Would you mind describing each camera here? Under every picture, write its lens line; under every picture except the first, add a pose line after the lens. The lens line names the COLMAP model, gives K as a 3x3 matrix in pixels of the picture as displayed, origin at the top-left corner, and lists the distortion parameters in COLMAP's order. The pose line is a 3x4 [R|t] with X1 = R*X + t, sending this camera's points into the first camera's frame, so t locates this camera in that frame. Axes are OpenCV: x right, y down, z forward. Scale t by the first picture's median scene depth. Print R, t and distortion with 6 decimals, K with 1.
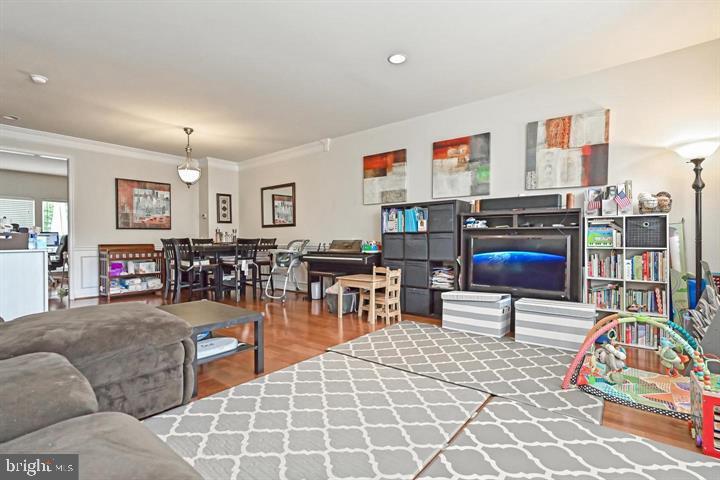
lens RADIAL K [[329.4, 0, 352.4], [0, 329.4, 246.8], [0, 0, 1]] dist [0.002149, 0.000361]
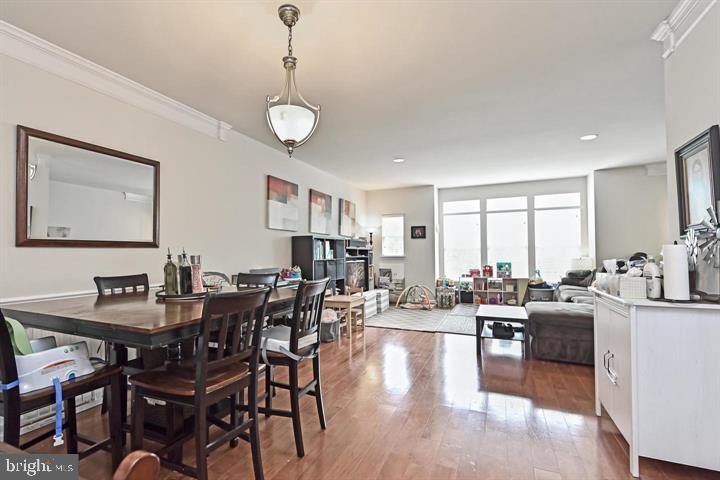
lens RADIAL K [[329.4, 0, 352.4], [0, 329.4, 246.8], [0, 0, 1]] dist [0.002149, 0.000361]
pose [[-0.239403, 0.020942, 0.970694, -0.768827], [0.024242, 0.999585, -0.015587, -0.049865], [-0.970618, 0.019800, -0.239812, 0.862693]]
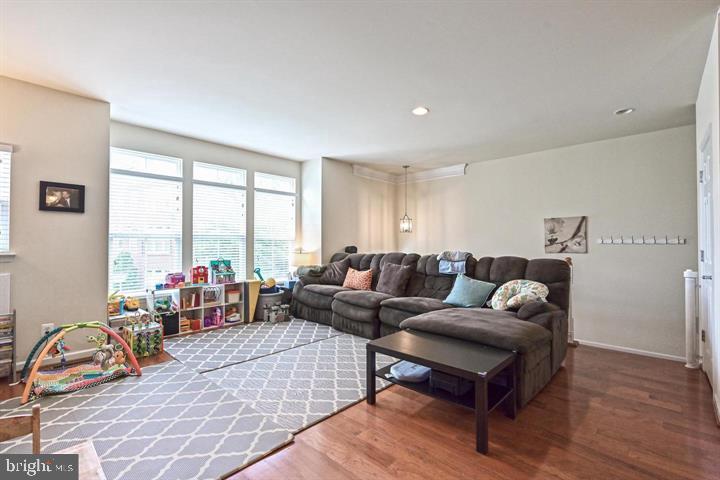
lens RADIAL K [[323.8, 0, 360.0], [0, 323.8, 240.0], [0, 0, 1]] dist [-0.001007, 0.000067]
pose [[-0.995320, 0.003276, 0.096575, -0.129029], [0.003709, 0.999984, 0.004300, -0.050162], [-0.096560, 0.004638, -0.995316, 0.794597]]
